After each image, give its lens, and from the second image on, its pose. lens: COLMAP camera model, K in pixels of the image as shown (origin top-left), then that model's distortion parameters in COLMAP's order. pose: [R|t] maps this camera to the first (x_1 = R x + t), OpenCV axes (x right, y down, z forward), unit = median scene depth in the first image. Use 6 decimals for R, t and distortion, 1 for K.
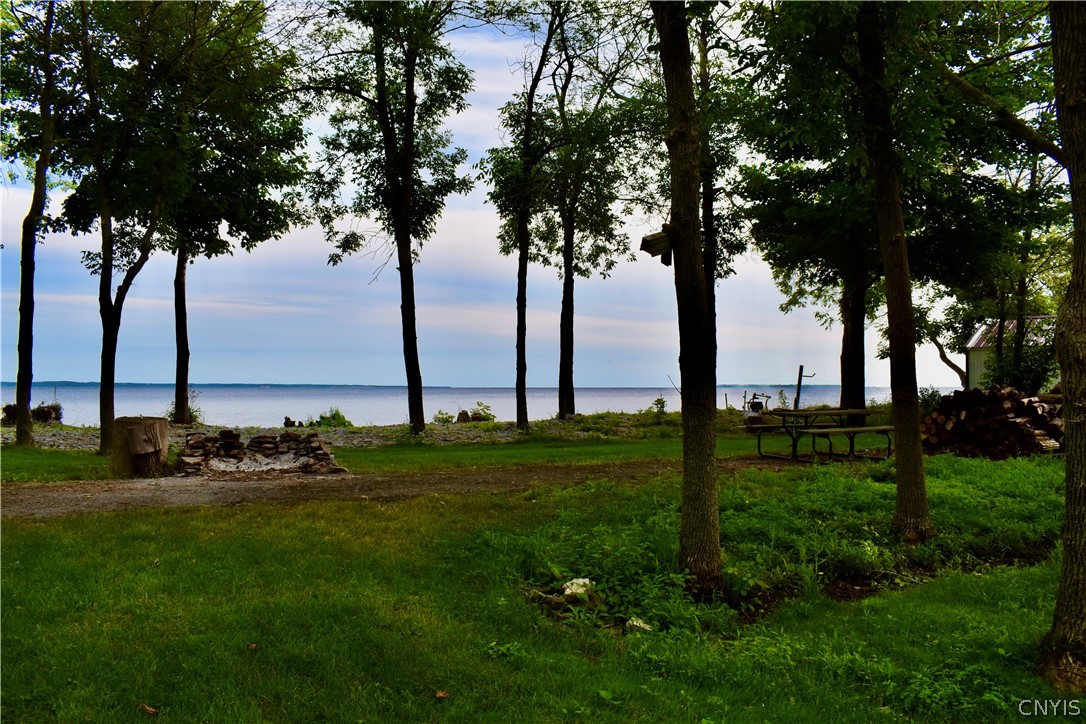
lens RADIAL K [[846.0, 0, 543.0], [0, 846.0, 362.0], [0, 0, 1]] dist [-0.095507, 0.016645]
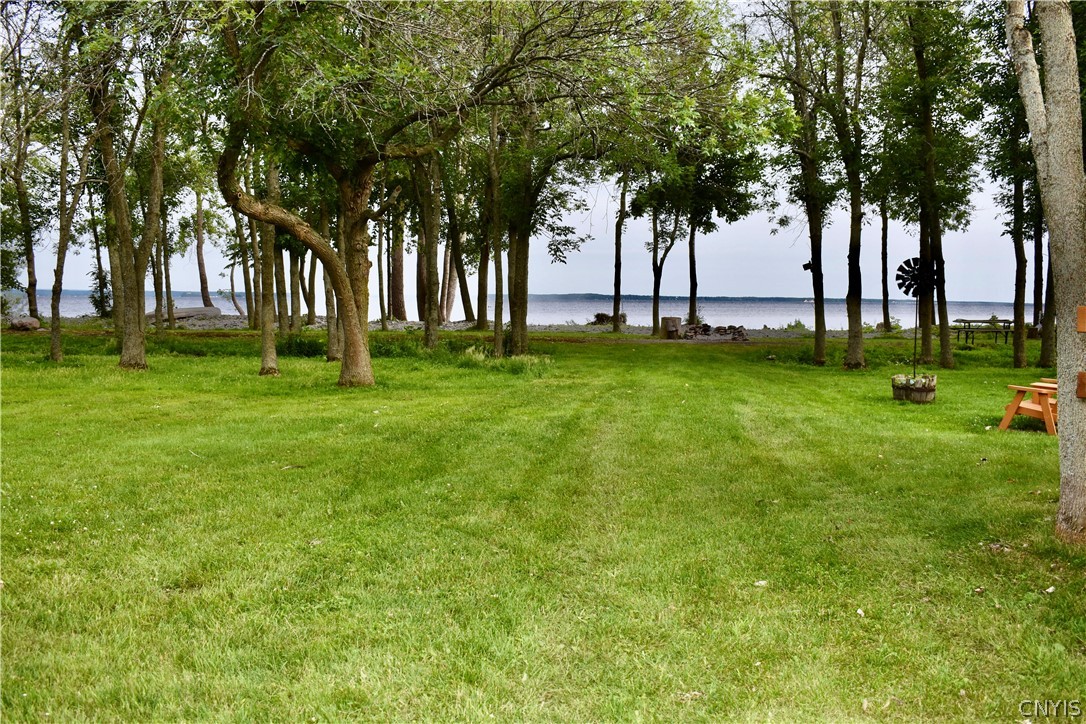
lens RADIAL K [[1058.3, 0, 543.0], [0, 1058.3, 362.0], [0, 0, 1]] dist [-0.009786, -0.003700]
pose [[0.841143, 0.042619, -0.539131, 0.540267], [0.005594, 0.996151, 0.087473, -0.046766], [0.540784, -0.076593, 0.837667, -1.114666]]
